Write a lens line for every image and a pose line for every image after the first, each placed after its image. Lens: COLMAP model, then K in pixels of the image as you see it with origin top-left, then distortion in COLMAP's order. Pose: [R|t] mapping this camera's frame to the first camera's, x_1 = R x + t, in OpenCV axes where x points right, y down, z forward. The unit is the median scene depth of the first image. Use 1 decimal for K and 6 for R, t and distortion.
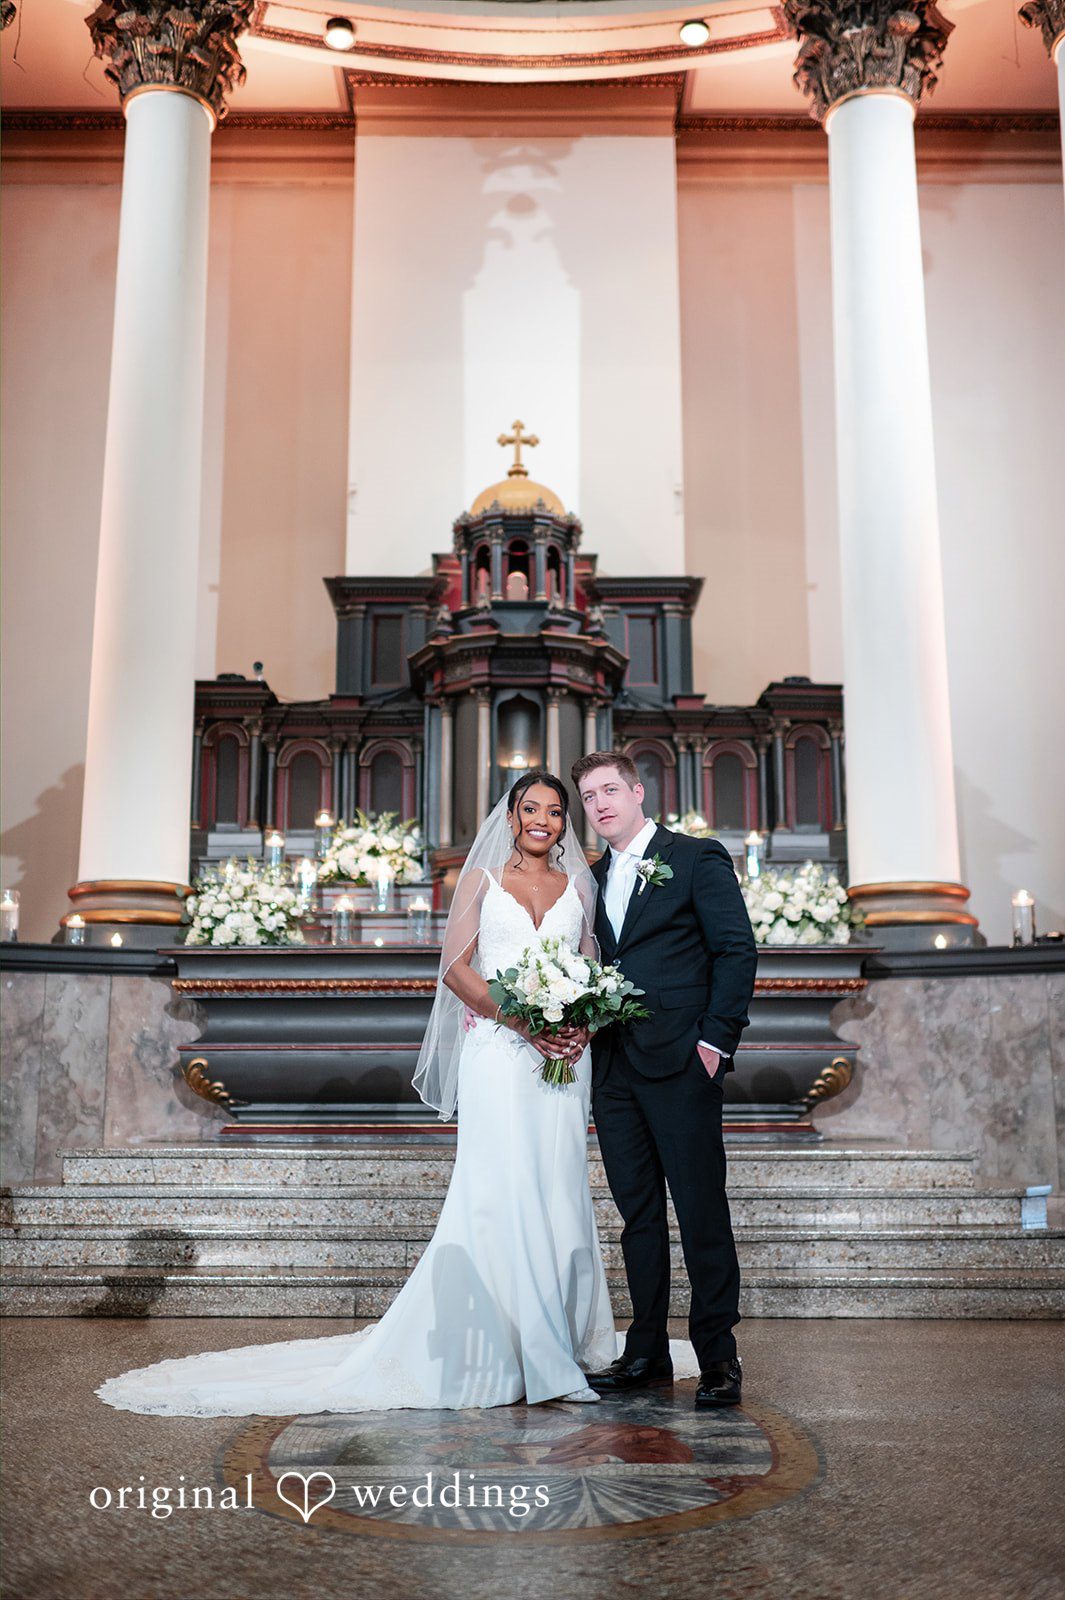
lens RADIAL K [[1597.5, 0, 532.5], [0, 1597.5, 800.0], [0, 0, 1]] dist [0.010951, -0.019793]
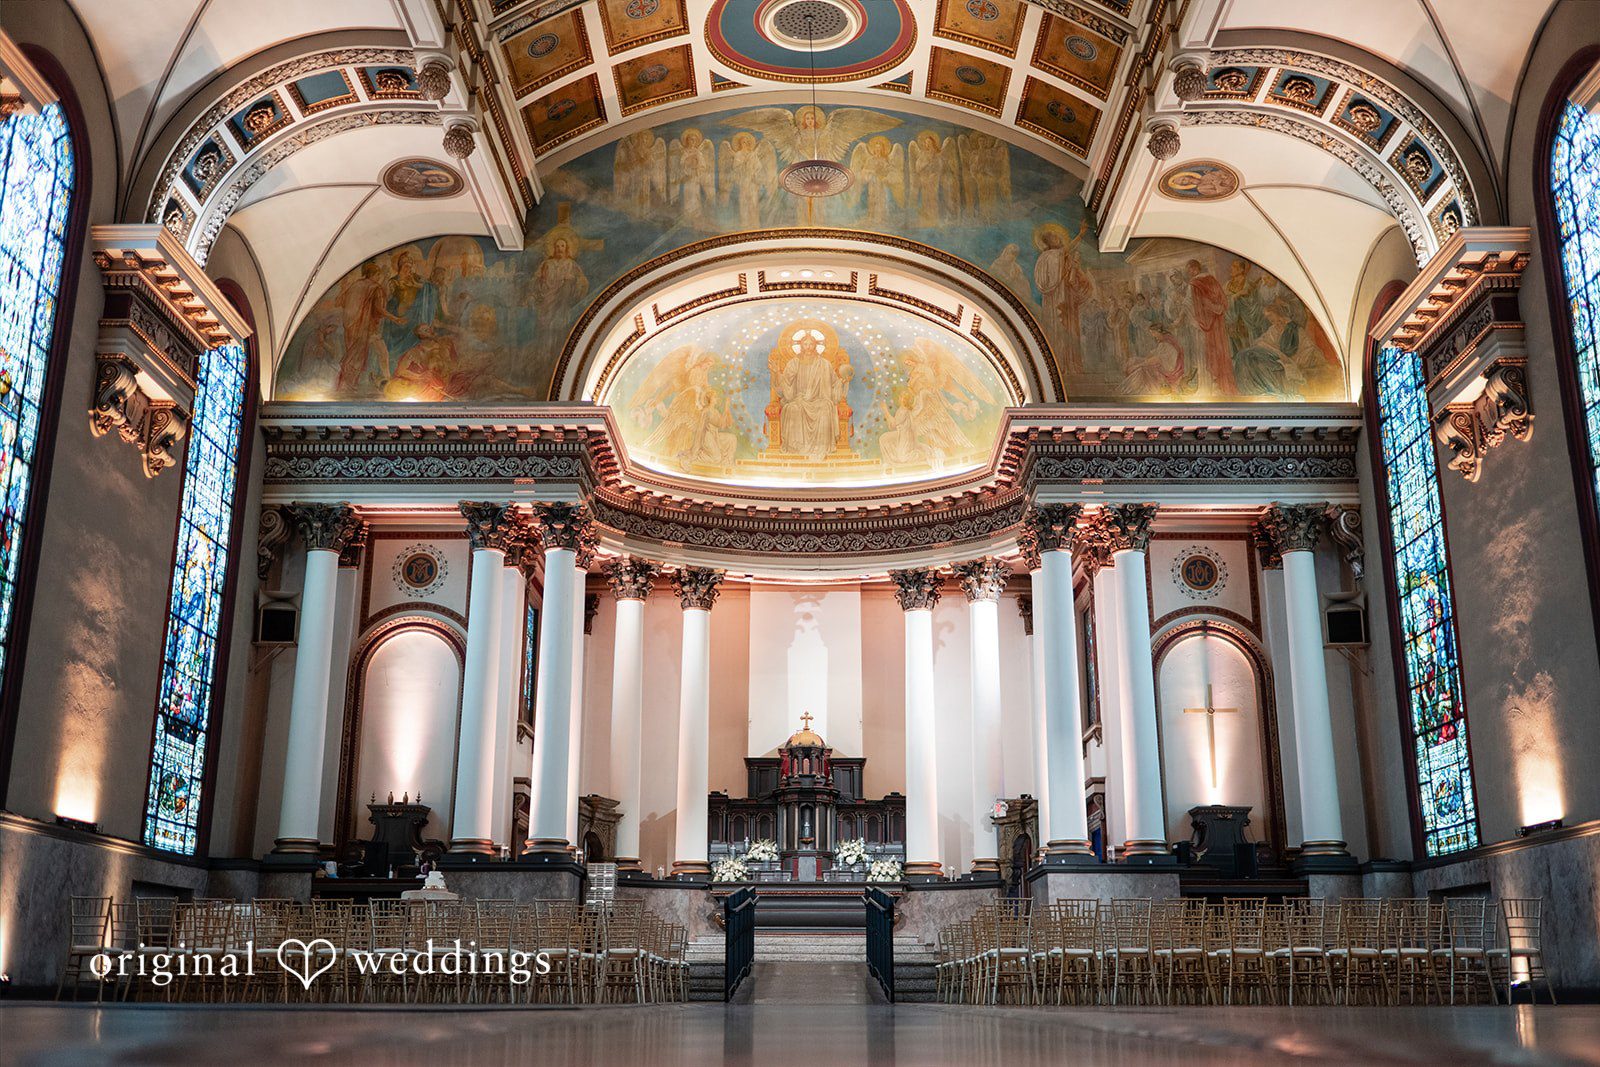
lens RADIAL K [[1597.5, 0, 800.0], [0, 1597.5, 533.5], [0, 0, 1]] dist [0.010951, -0.019793]
pose [[0.999966, 0.001310, -0.008181, 0.003933], [-0.002068, 0.995633, -0.093327, -0.346544], [0.008023, 0.093340, 0.995602, -2.602938]]
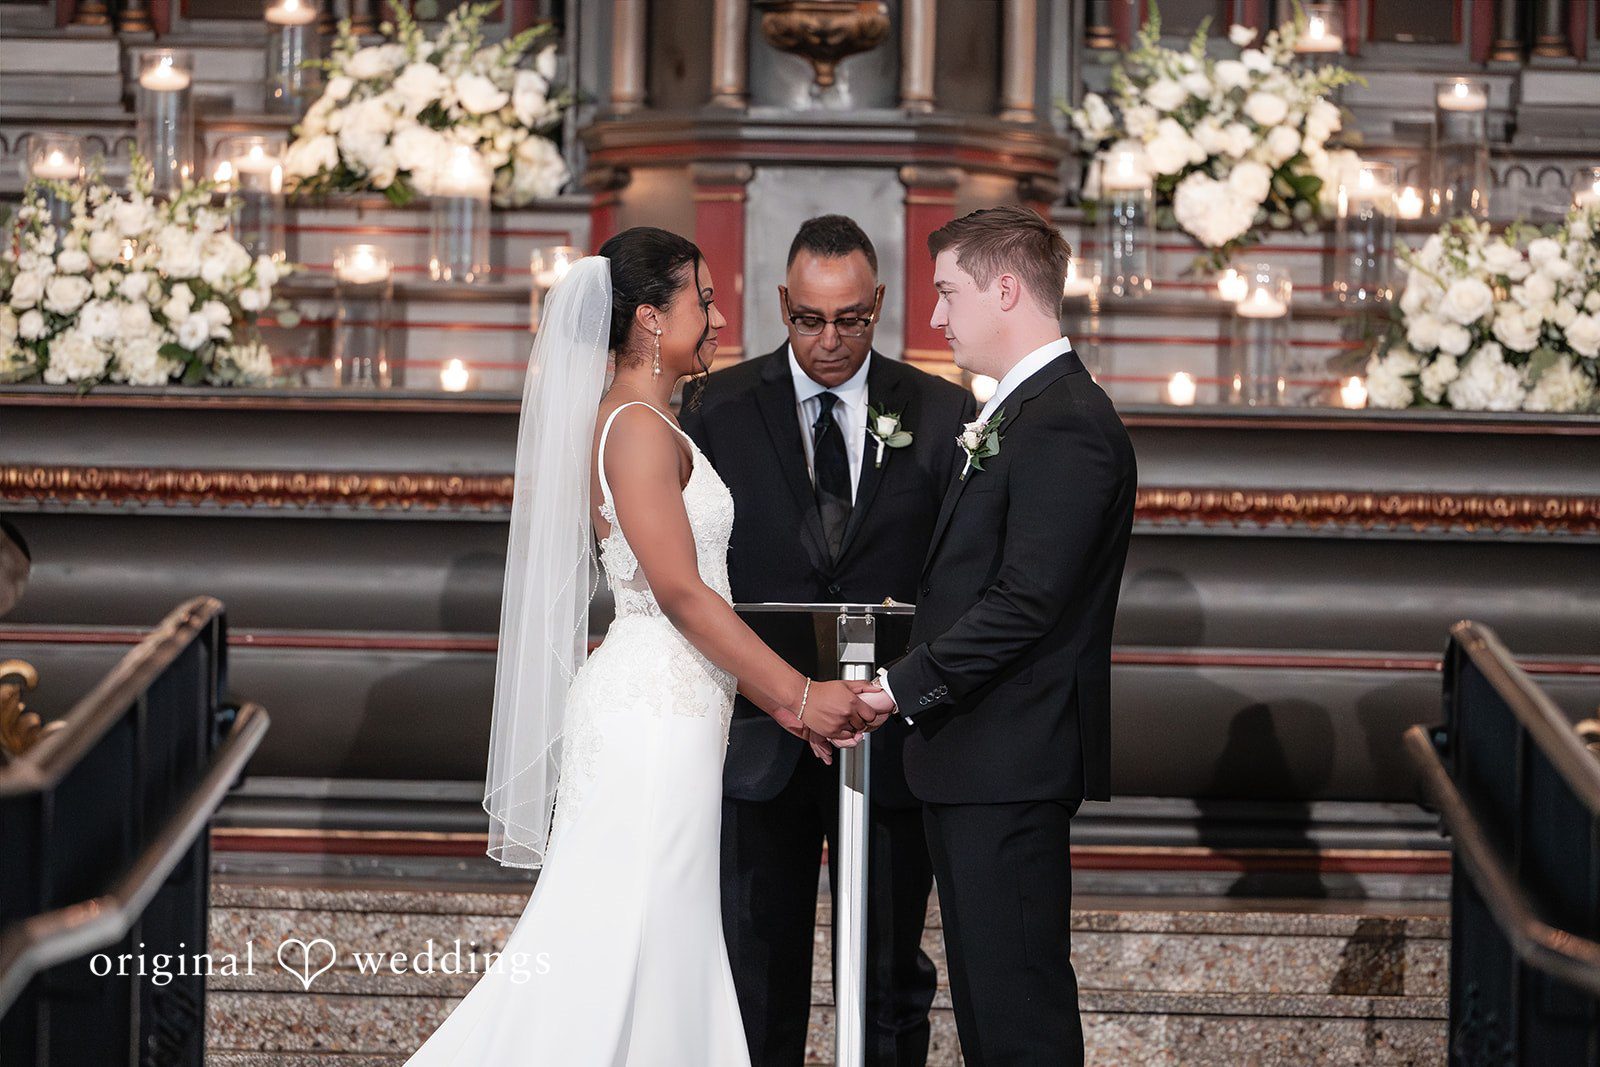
lens RADIAL K [[8694.0, 0, 685.4], [0, 8694.0, 533.5], [0, 0, 1]] dist [0.027780, 2.314724]
pose [[0.999544, 0.021922, -0.020769, 0.003794], [-0.018094, 0.985395, 0.169318, -0.235892], [0.024177, -0.168865, 0.985343, -1.108482]]
